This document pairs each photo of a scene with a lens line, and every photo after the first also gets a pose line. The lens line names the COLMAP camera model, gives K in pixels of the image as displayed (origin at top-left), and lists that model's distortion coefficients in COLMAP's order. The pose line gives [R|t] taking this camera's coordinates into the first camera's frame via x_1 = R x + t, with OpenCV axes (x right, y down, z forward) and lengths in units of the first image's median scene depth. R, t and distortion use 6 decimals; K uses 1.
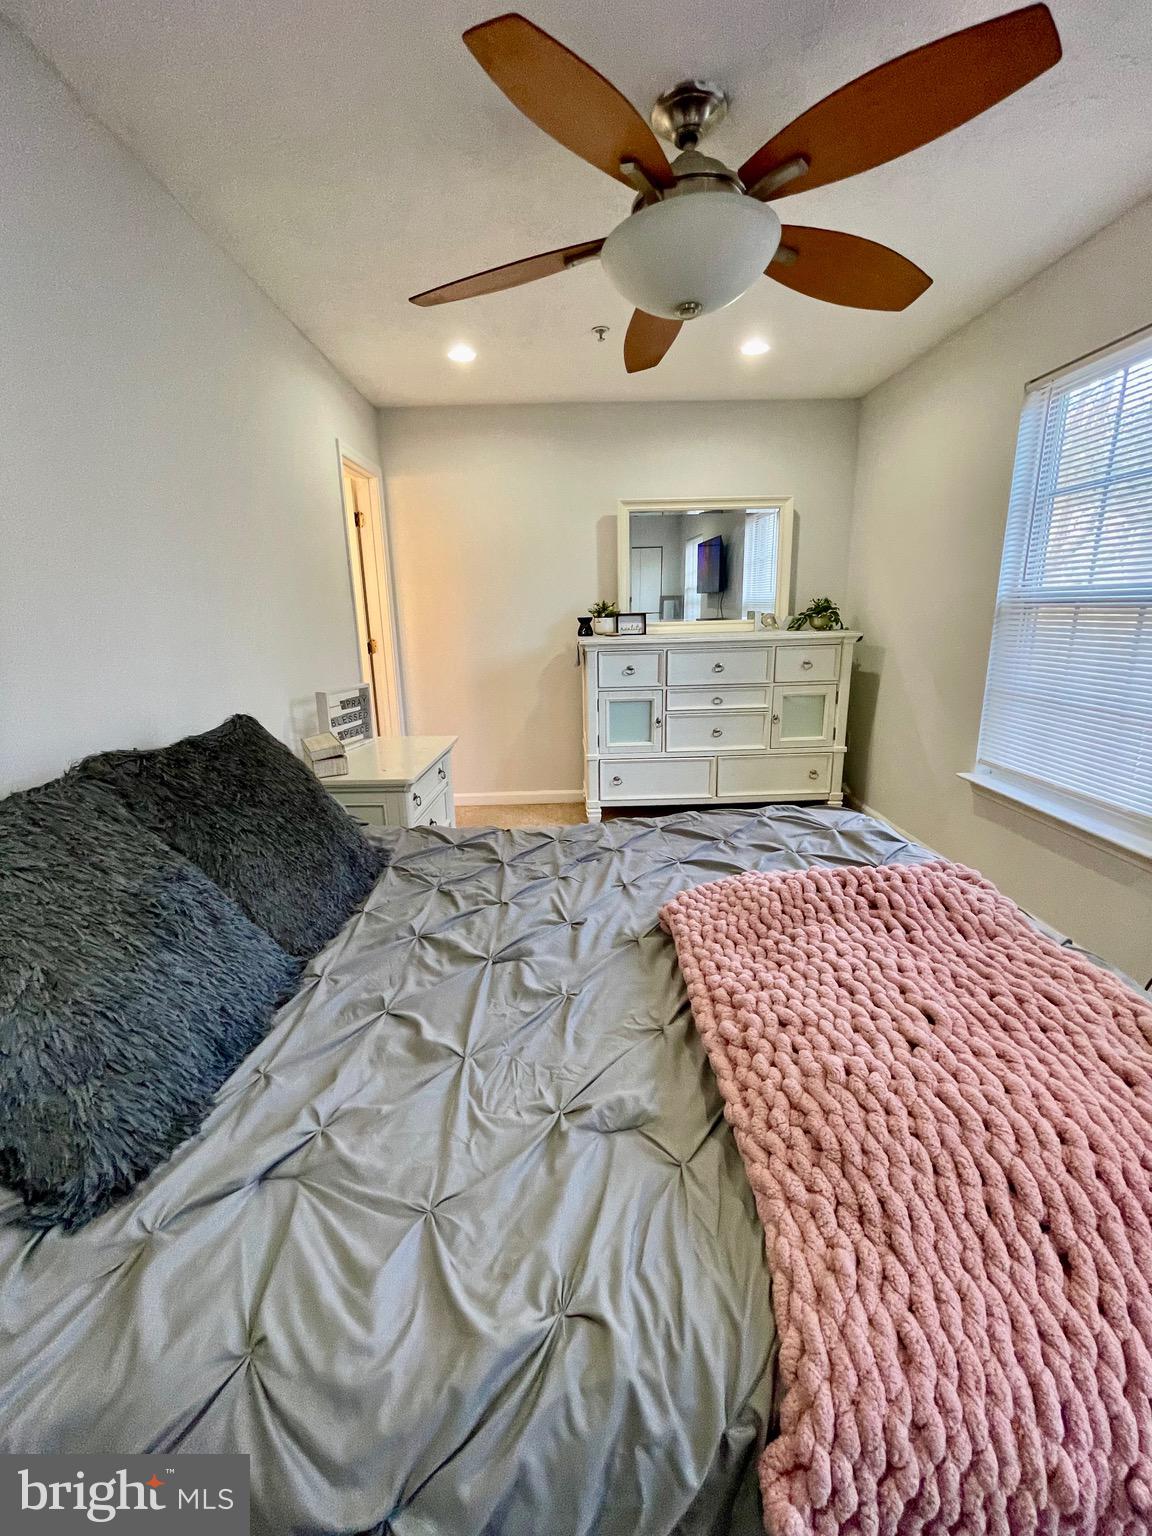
lens RADIAL K [[634.6, 0, 576.5], [0, 634.6, 762.8], [0, 0, 1]] dist [0.002585, -0.000009]
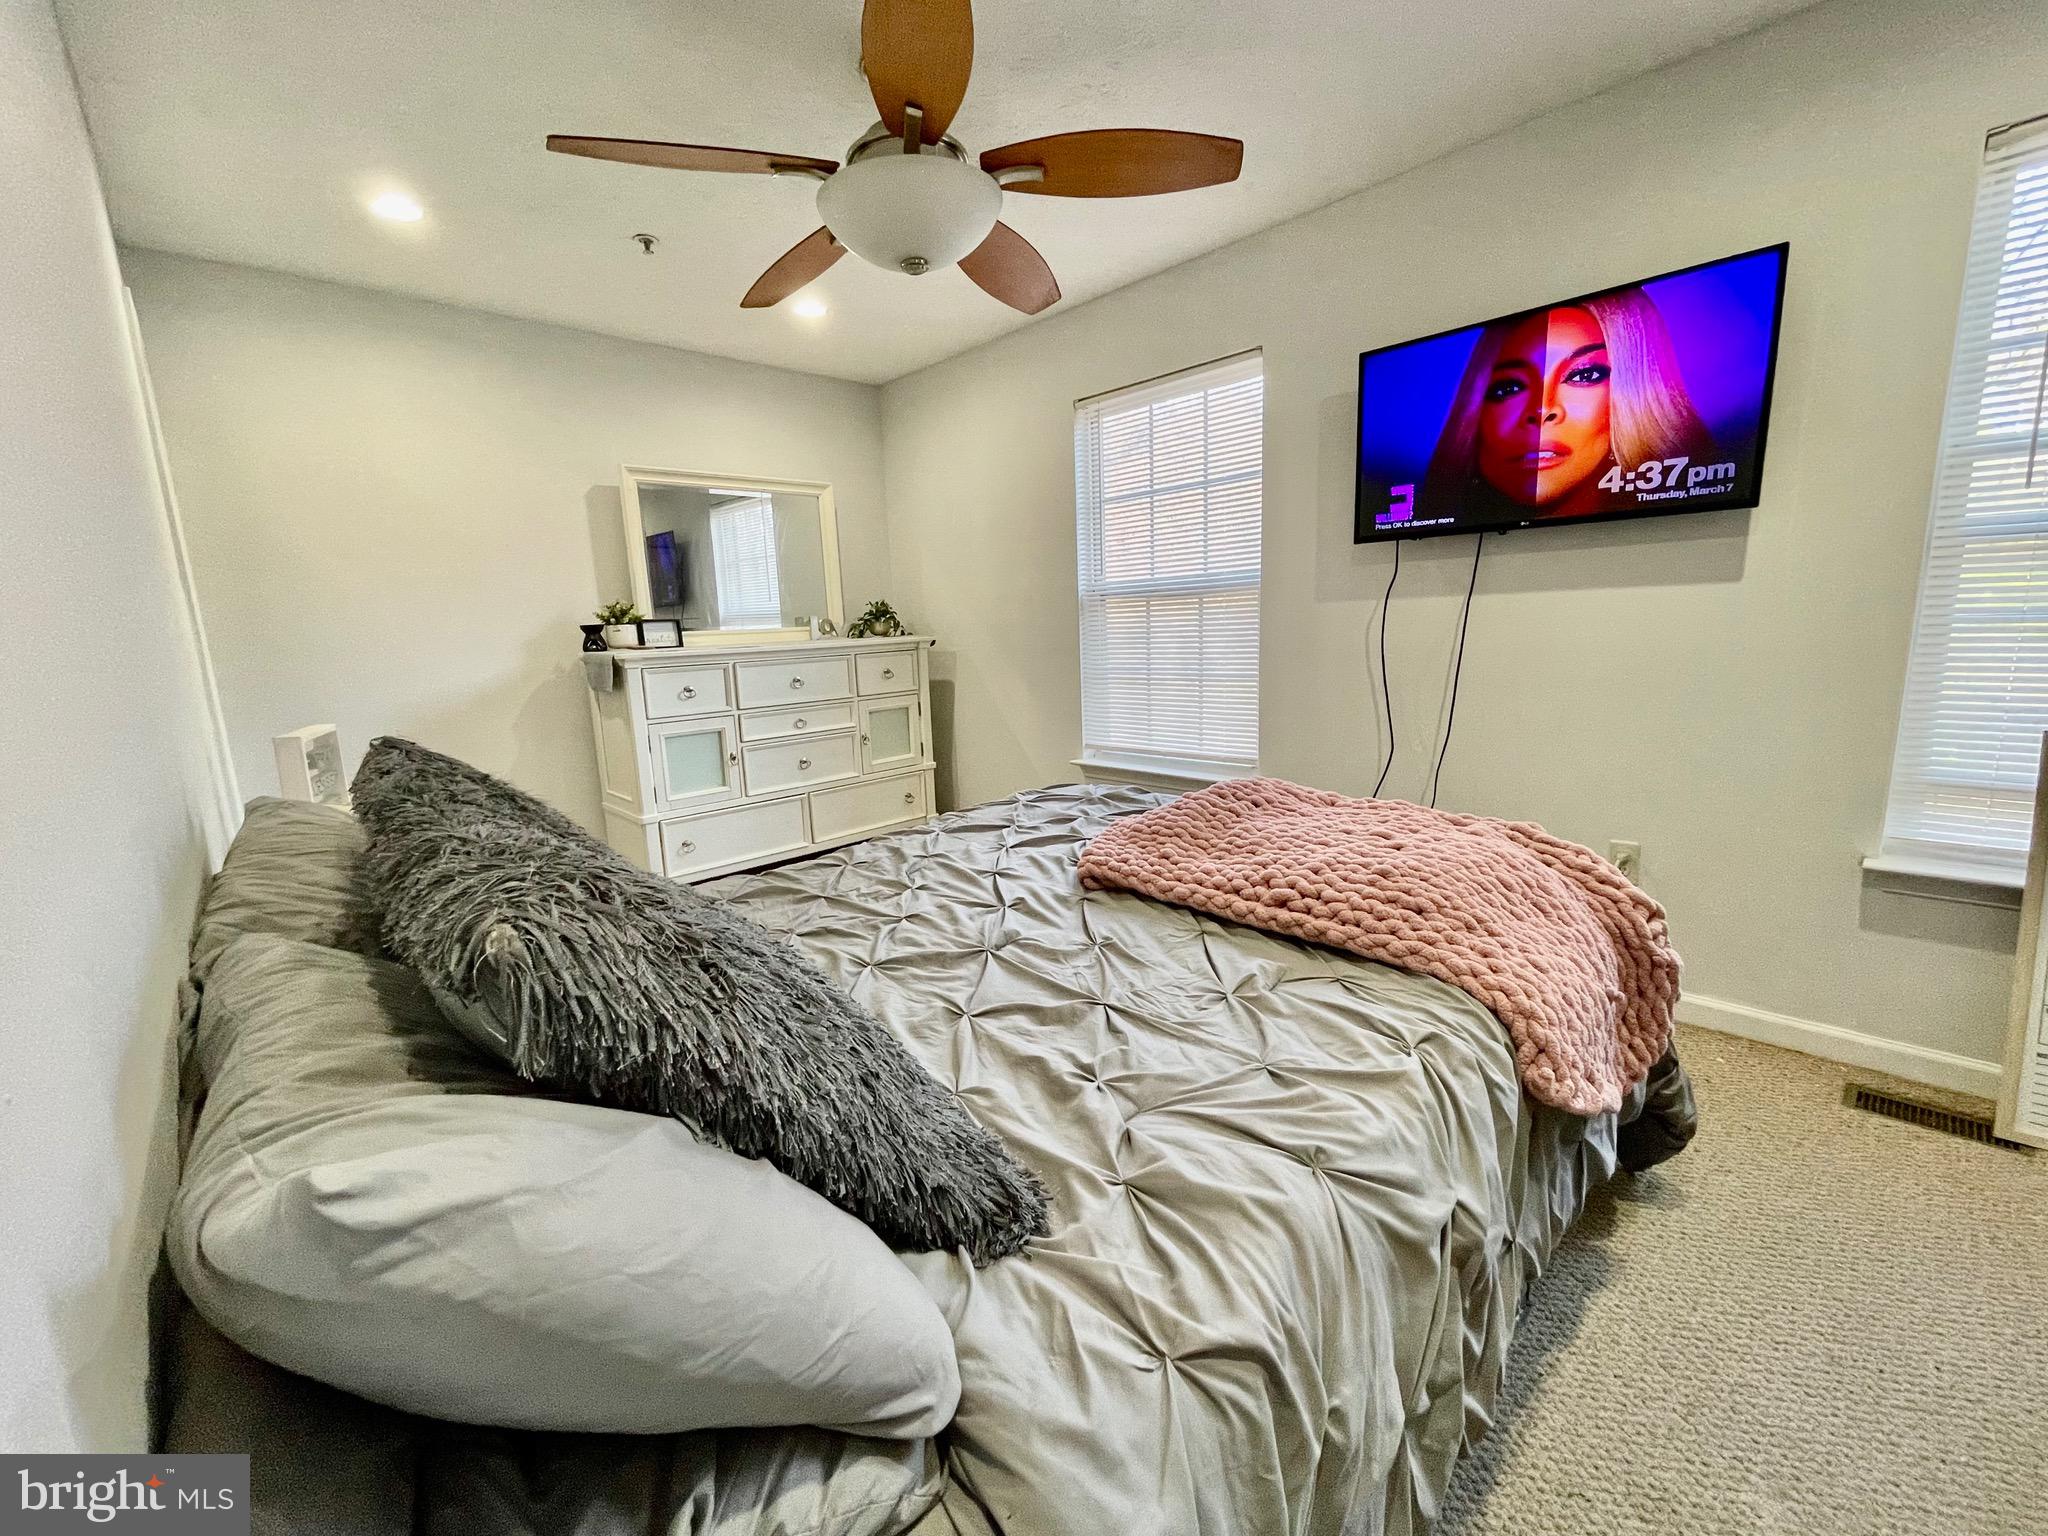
lens RADIAL K [[846.2, 0, 1017.8], [0, 846.2, 775.1], [0, 0, 1]] dist [0.002585, -0.000009]
pose [[0.728522, -0.127620, 0.673030, -0.306887], [0.188766, 0.981854, -0.018150, 0.038180], [-0.658501, 0.140268, 0.739393, 0.035677]]
